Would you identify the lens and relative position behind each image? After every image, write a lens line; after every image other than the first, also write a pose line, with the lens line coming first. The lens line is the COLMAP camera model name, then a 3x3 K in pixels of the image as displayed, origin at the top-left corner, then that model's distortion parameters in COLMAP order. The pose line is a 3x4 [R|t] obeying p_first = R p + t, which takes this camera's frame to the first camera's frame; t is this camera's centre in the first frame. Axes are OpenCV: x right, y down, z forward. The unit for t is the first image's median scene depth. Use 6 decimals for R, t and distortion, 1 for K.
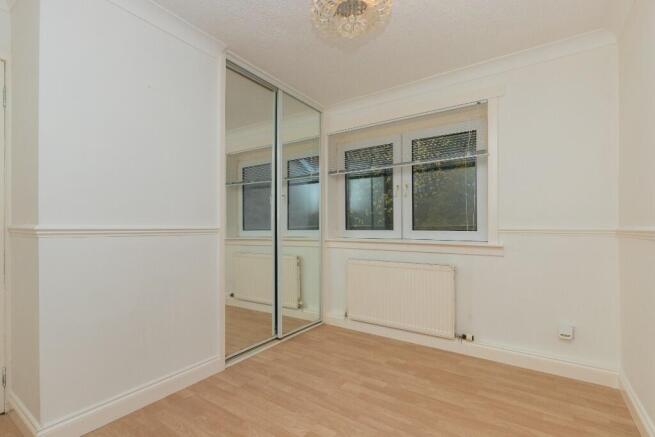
lens RADIAL K [[294.5, 0, 329.8], [0, 294.5, 219.8], [0, 0, 1]] dist [0.001474, -0.000304]
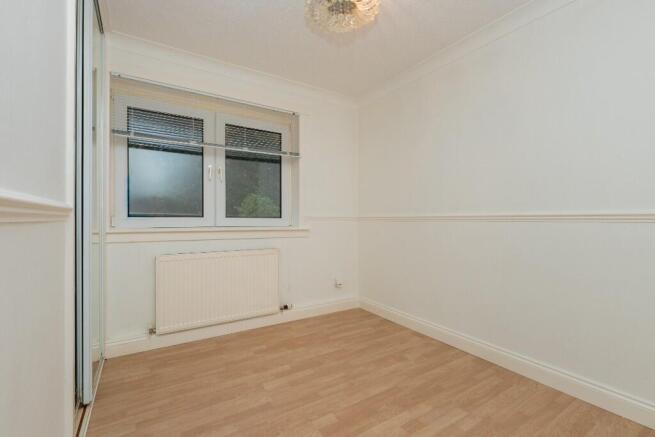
lens RADIAL K [[299.8, 0, 327.2], [0, 299.8, 210.3], [0, 0, 1]] dist [-0.000616, -0.000136]
pose [[0.392925, 0.019611, 0.919362, -0.574084], [-0.031559, 0.999471, -0.007831, 0.010964], [-0.919029, -0.025937, 0.393336, 0.367308]]
